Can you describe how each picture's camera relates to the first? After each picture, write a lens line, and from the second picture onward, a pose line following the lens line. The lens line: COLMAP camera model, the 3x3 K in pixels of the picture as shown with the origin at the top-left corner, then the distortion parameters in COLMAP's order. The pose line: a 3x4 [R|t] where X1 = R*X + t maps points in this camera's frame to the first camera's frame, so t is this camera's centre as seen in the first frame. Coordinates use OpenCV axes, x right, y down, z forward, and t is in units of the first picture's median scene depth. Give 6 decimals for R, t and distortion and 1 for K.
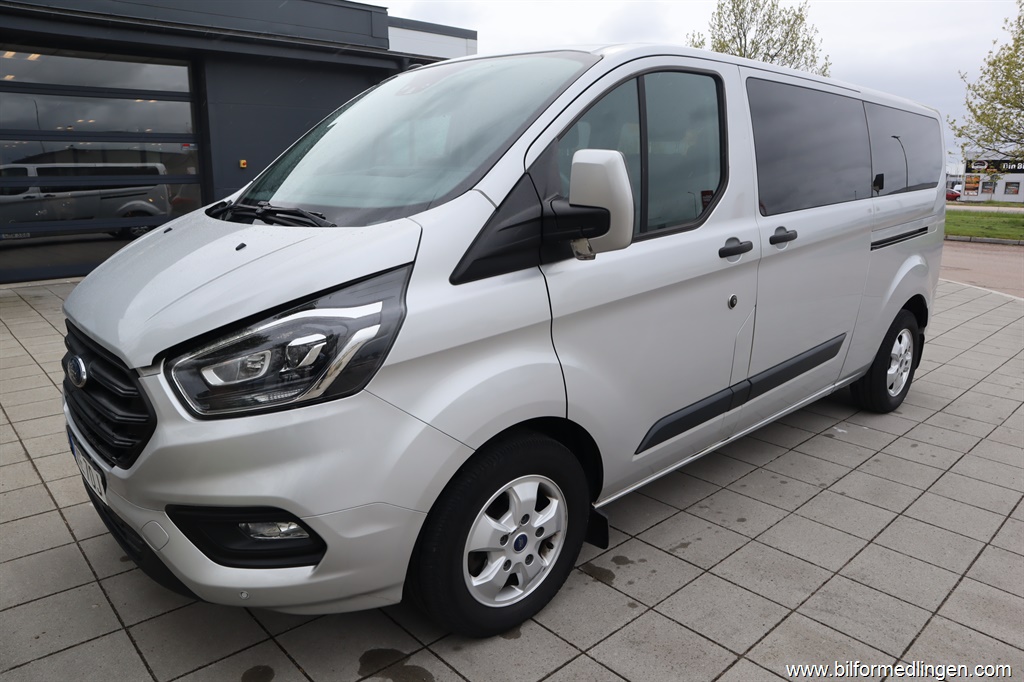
lens RADIAL K [[694.3, 0, 510.9], [0, 694.3, 359.7], [0, 0, 1]] dist [-0.113727, 0.066572]
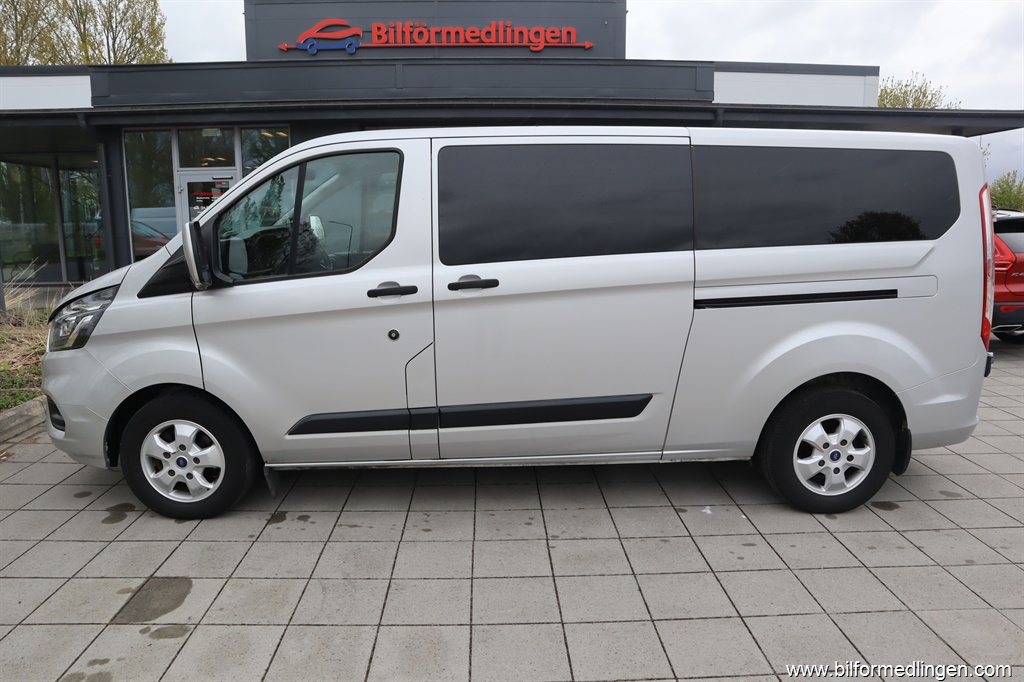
lens RADIAL K [[694.3, 0, 510.9], [0, 694.3, 359.7], [0, 0, 1]] dist [-0.113727, 0.066572]
pose [[0.760398, 0.122034, -0.637889, 1.259137], [-0.159278, 0.987233, -0.001002, -0.072496], [0.629623, 0.102364, 0.770128, 0.196503]]
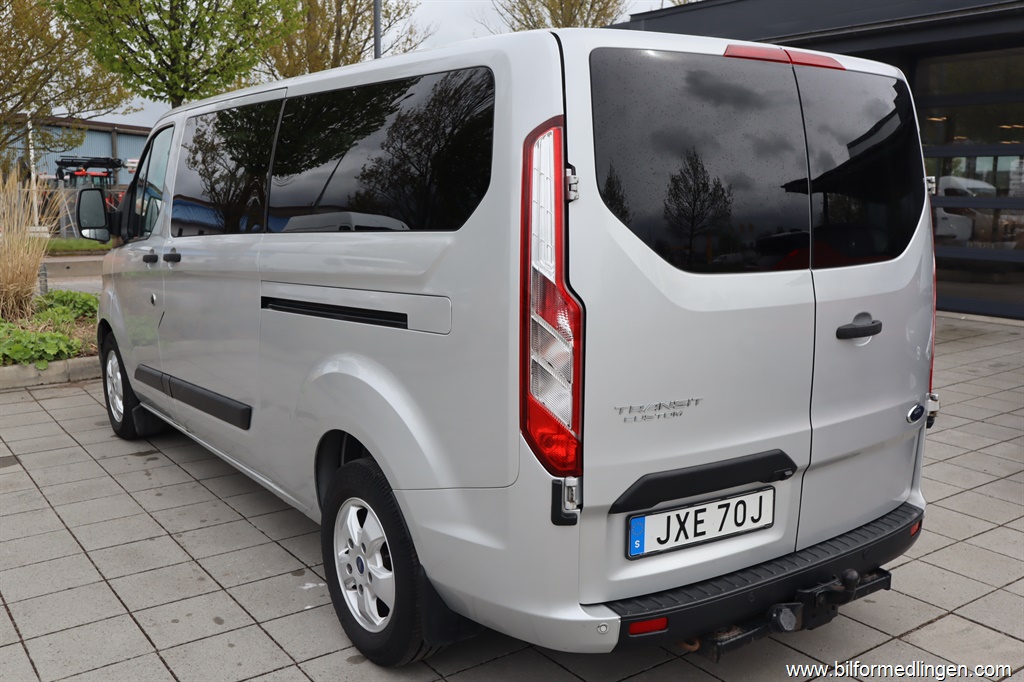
lens RADIAL K [[950.3, 0, 512.0], [0, 950.3, 341.0], [0, 0, 1]] dist [-0.001941, 0.001949]
pose [[-0.111817, 0.151636, -0.982091, 1.998404], [-0.265249, 0.947877, 0.176554, -0.499865], [0.957674, 0.280241, -0.065768, 1.772471]]
